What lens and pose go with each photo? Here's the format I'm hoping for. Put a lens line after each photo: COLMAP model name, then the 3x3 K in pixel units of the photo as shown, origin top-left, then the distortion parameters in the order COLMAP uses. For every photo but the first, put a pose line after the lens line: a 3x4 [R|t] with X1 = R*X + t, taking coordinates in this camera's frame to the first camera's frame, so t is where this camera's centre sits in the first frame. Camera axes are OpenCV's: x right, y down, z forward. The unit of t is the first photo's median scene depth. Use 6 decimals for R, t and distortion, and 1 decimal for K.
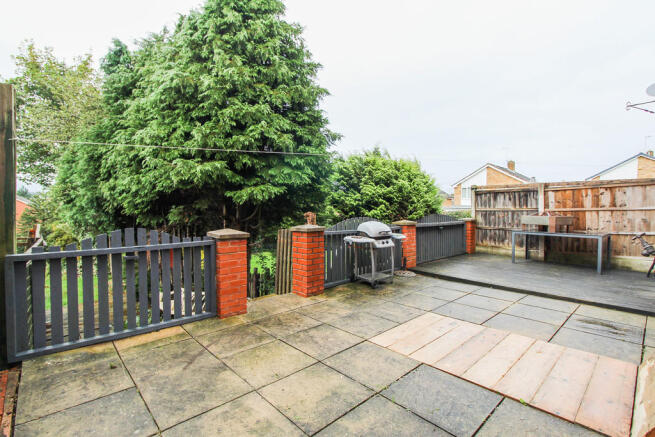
lens RADIAL K [[306.3, 0, 327.7], [0, 306.3, 214.5], [0, 0, 1]] dist [0.000597, 0.000116]
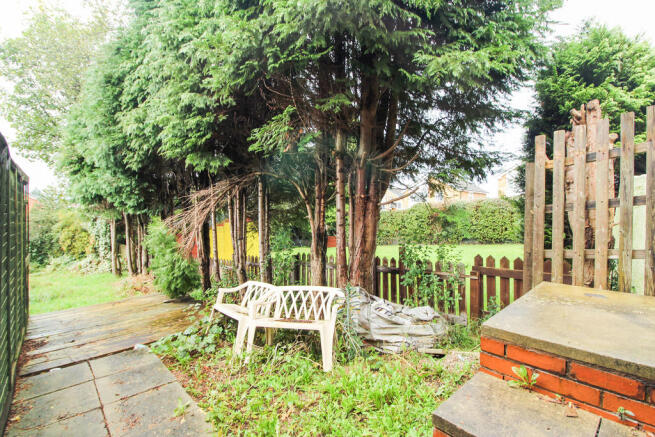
lens RADIAL K [[306.3, 0, 327.7], [0, 306.3, 214.5], [0, 0, 1]] dist [0.000597, 0.000116]
pose [[0.999719, 0.004926, -0.023188, -0.290607], [-0.005305, 0.999853, -0.016315, 0.108641], [0.023105, 0.016433, 0.999598, 0.366827]]
